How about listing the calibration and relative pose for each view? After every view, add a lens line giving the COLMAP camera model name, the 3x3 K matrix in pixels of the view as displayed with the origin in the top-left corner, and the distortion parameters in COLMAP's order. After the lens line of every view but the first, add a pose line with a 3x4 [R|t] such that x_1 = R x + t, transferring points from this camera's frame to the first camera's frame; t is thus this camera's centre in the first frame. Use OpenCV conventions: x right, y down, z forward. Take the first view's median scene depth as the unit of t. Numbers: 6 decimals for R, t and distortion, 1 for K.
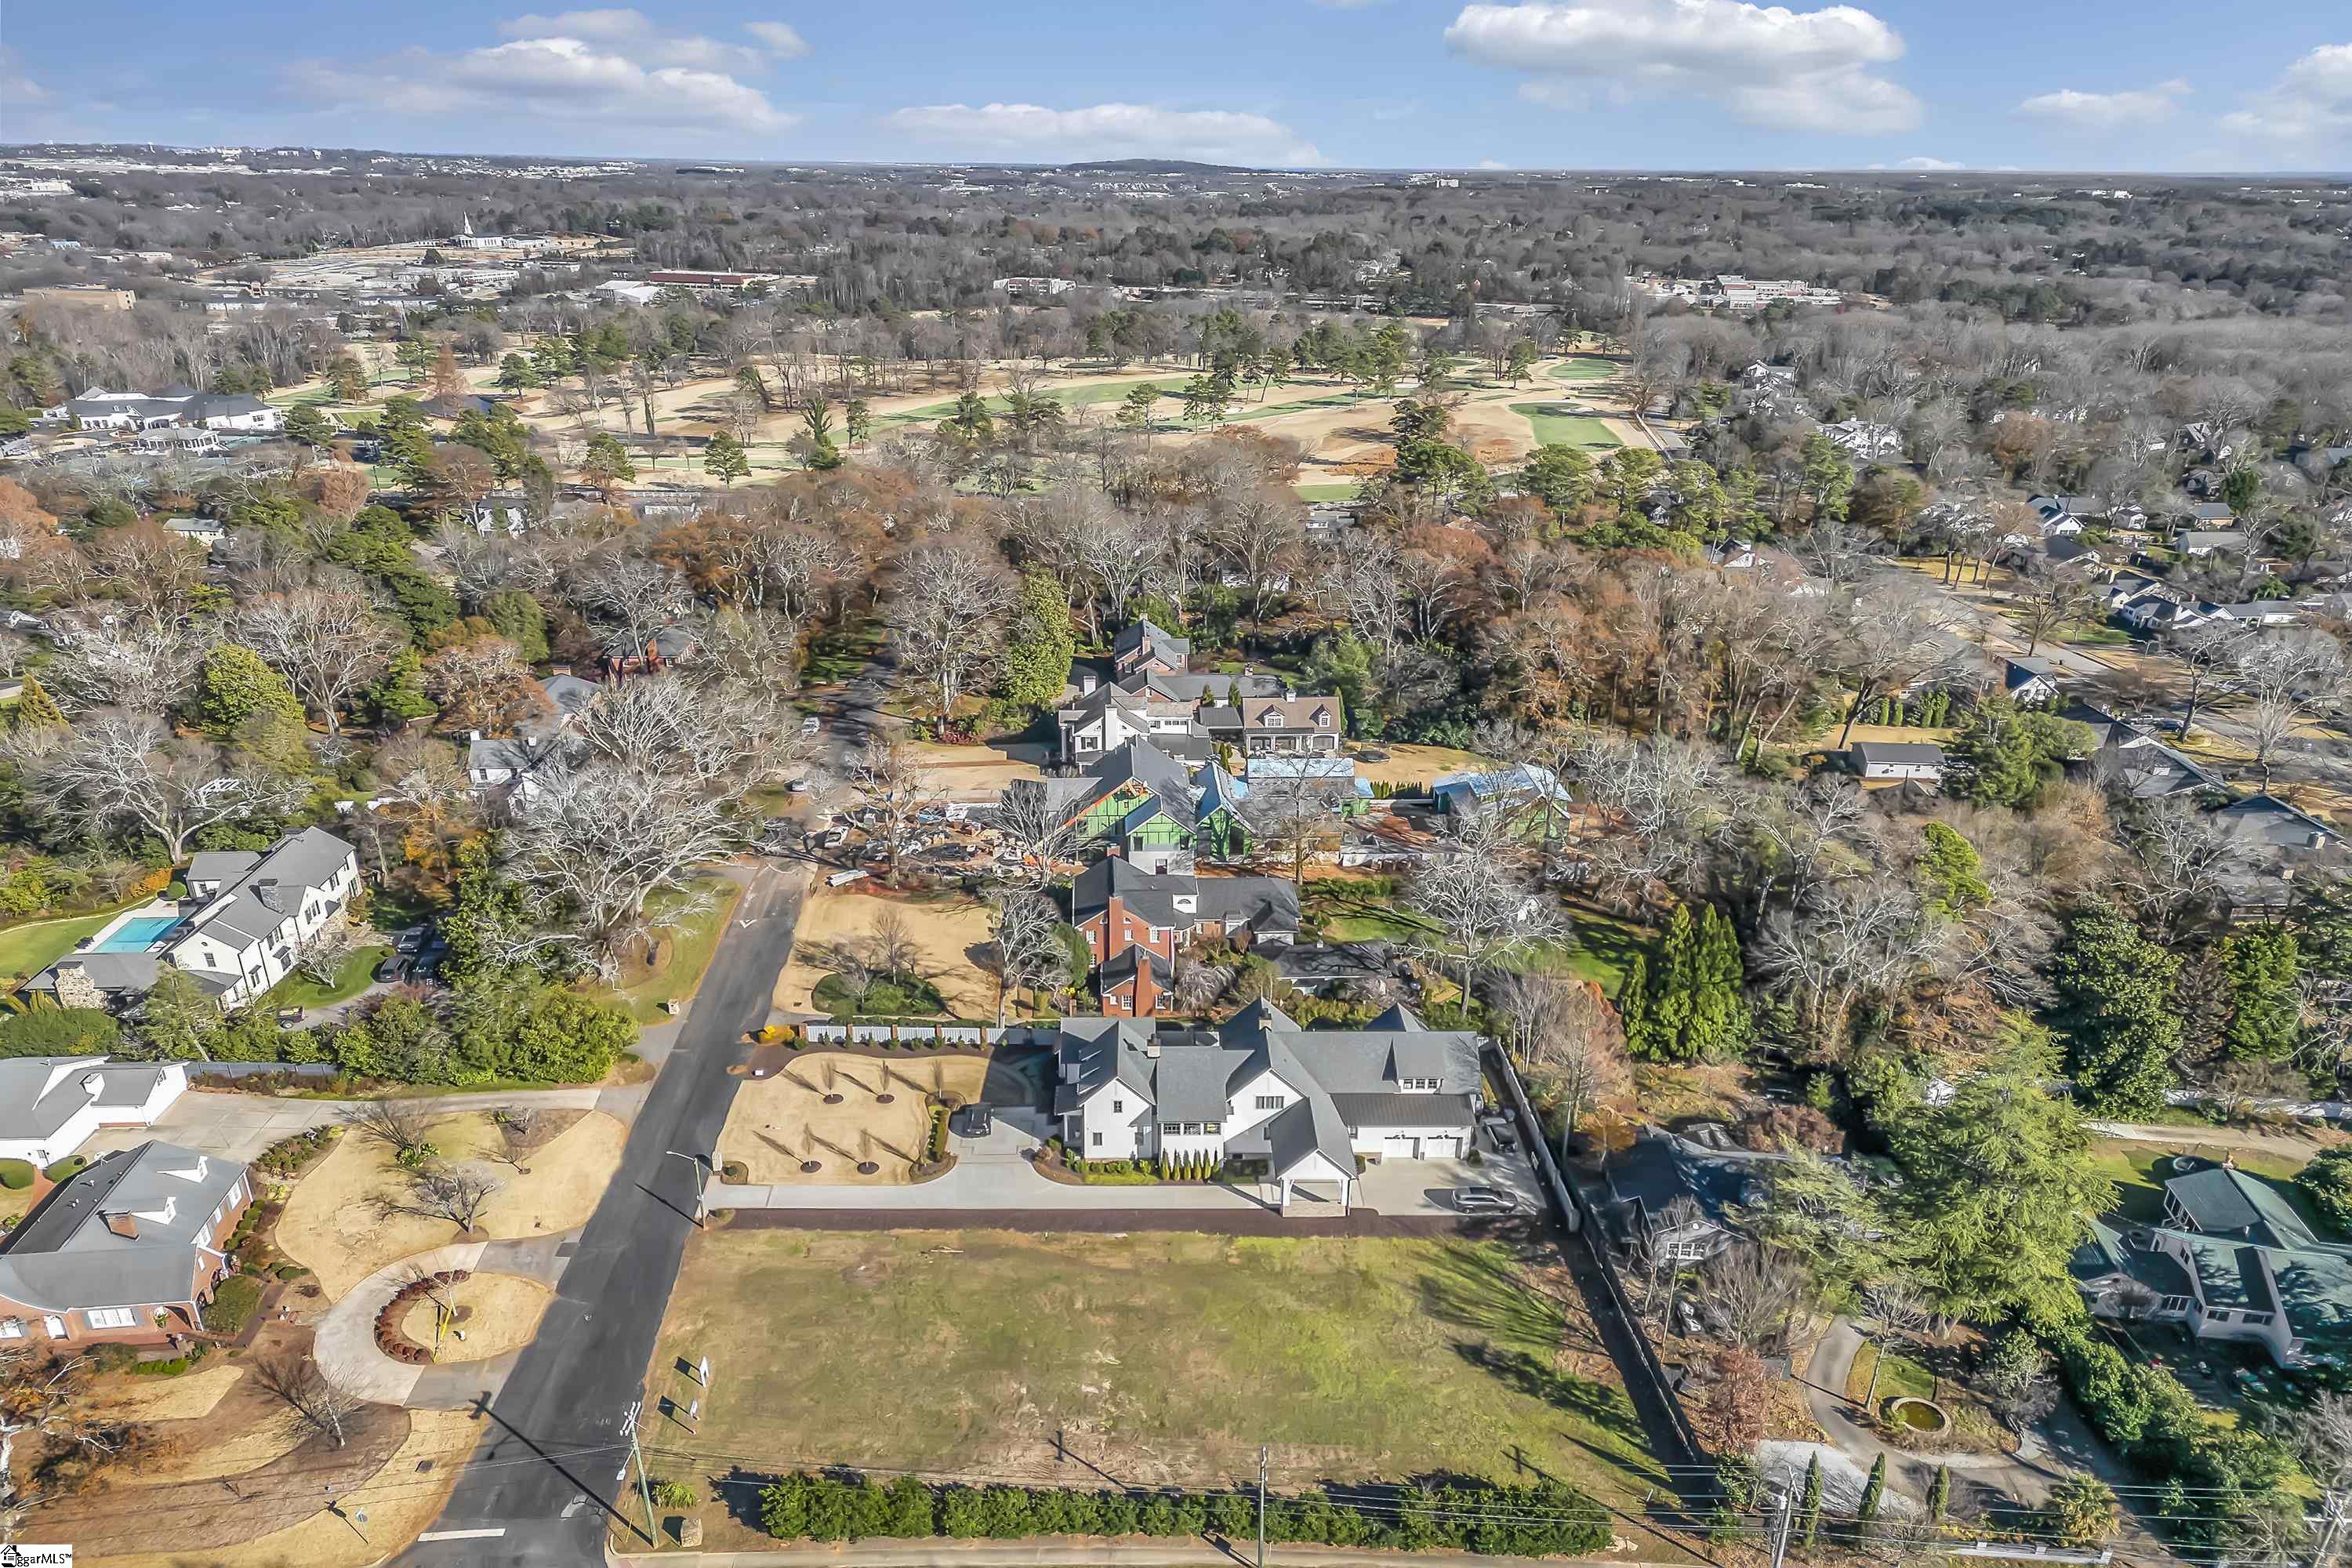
lens RADIAL K [[1539.7, 0, 1181.5], [0, 1539.7, 776.8], [0, 0, 1]] dist [0.066262, -0.065206]
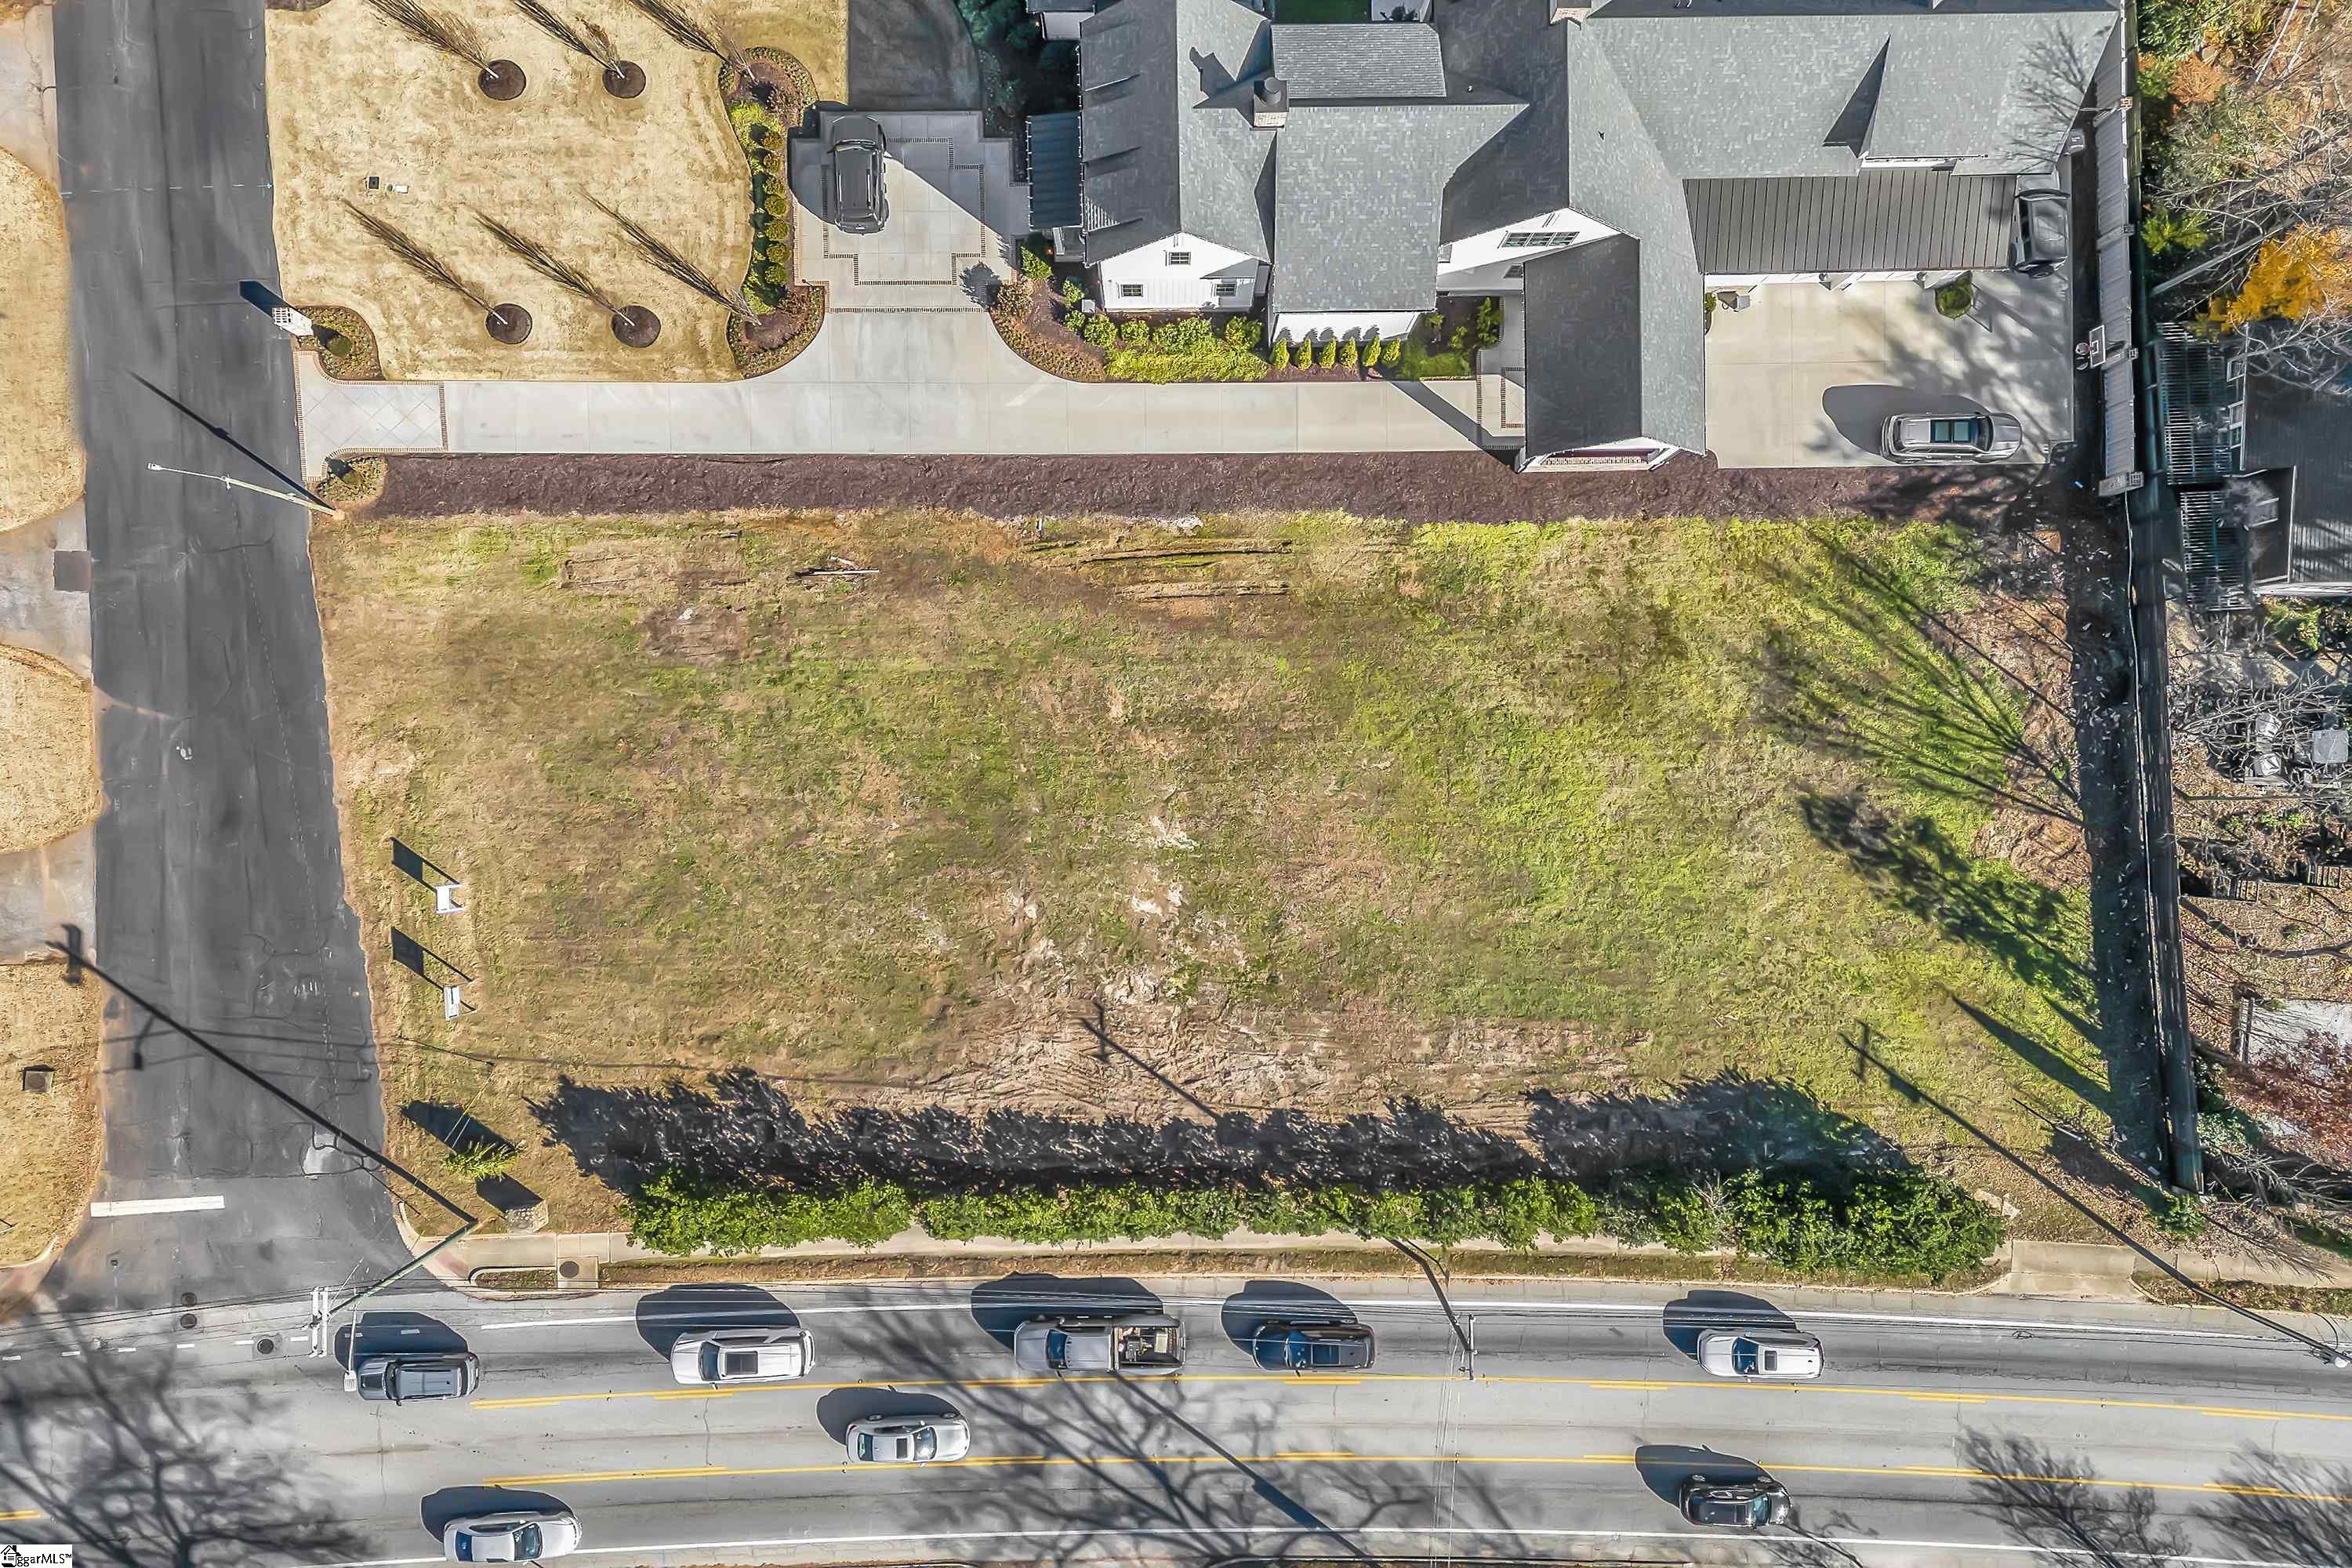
lens RADIAL K [[1497.4, 0, 1176.0], [0, 1497.4, 784.0], [0, 0, 1]] dist [0.068451, -0.059157]
pose [[0.999948, 0.004775, 0.009062, -0.047356], [-0.010202, 0.385266, 0.922749, -0.118583], [0.000915, -0.922793, 0.385294, 0.737245]]
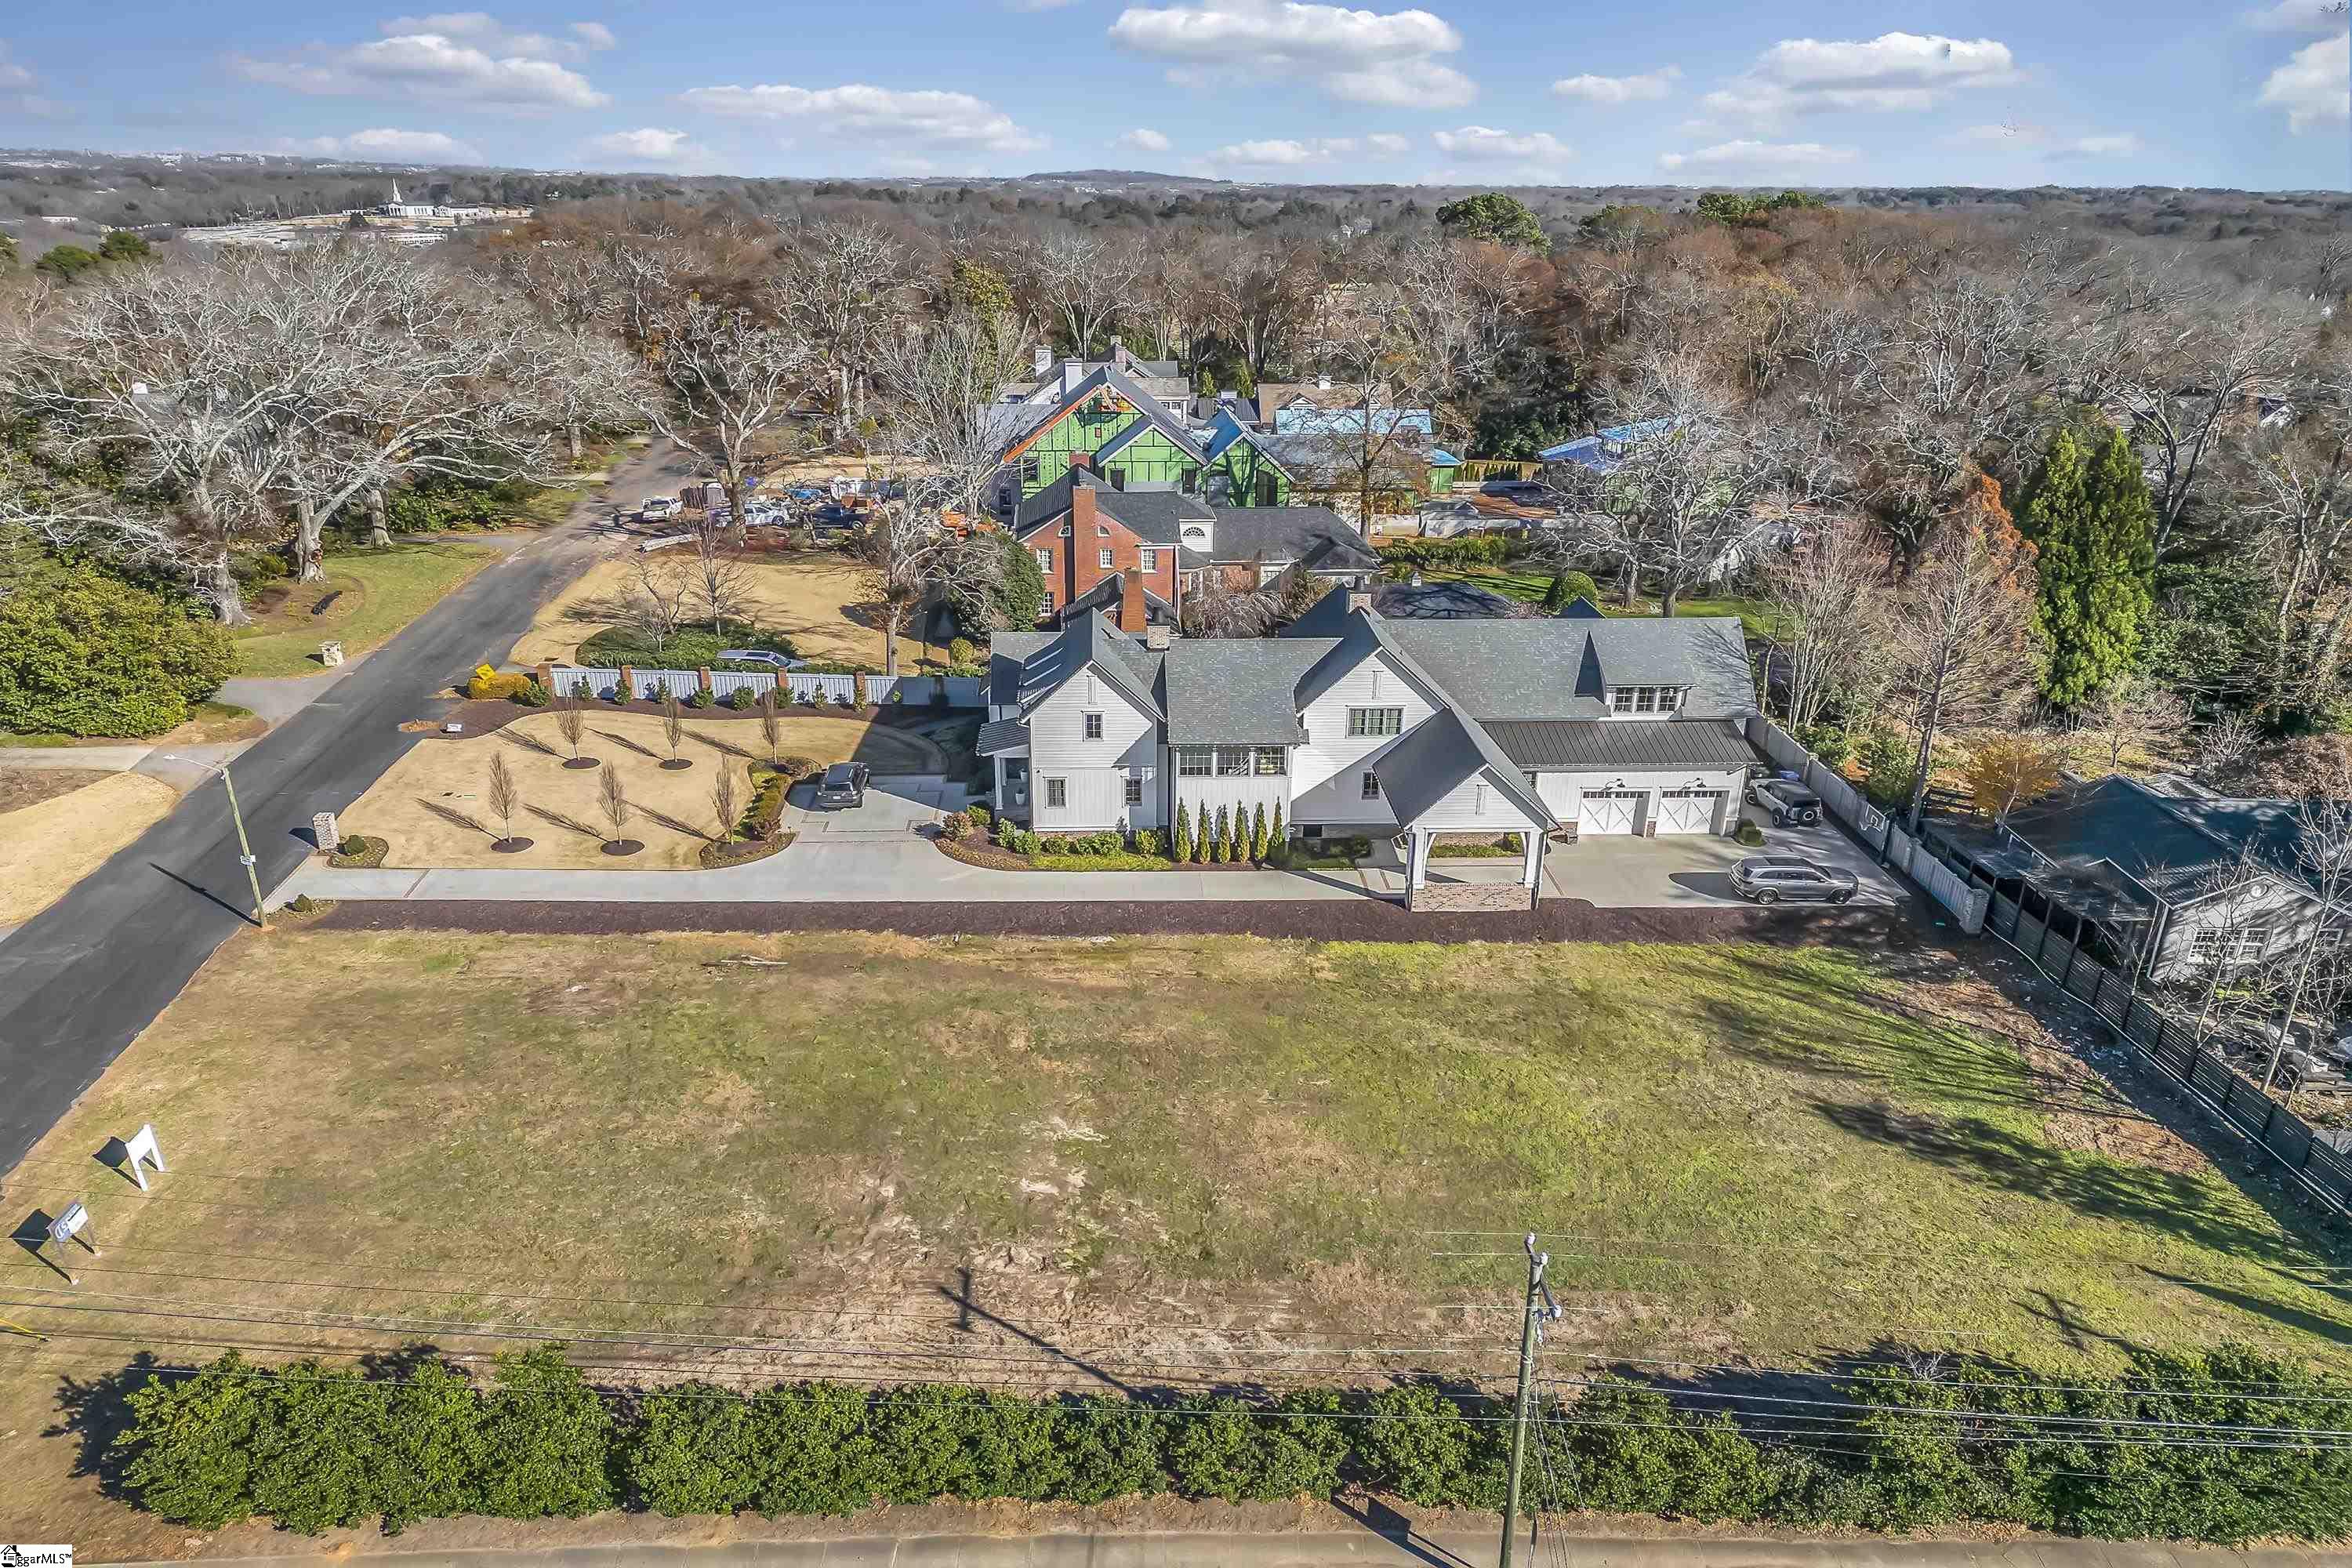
lens RADIAL K [[1497.4, 0, 1176.0], [0, 1497.4, 784.0], [0, 0, 1]] dist [0.068451, -0.059157]
pose [[0.999701, -0.004400, 0.024068, -0.026297], [0.005083, 0.999585, -0.028357, 0.259047], [-0.023933, 0.028471, 0.999308, 0.502919]]
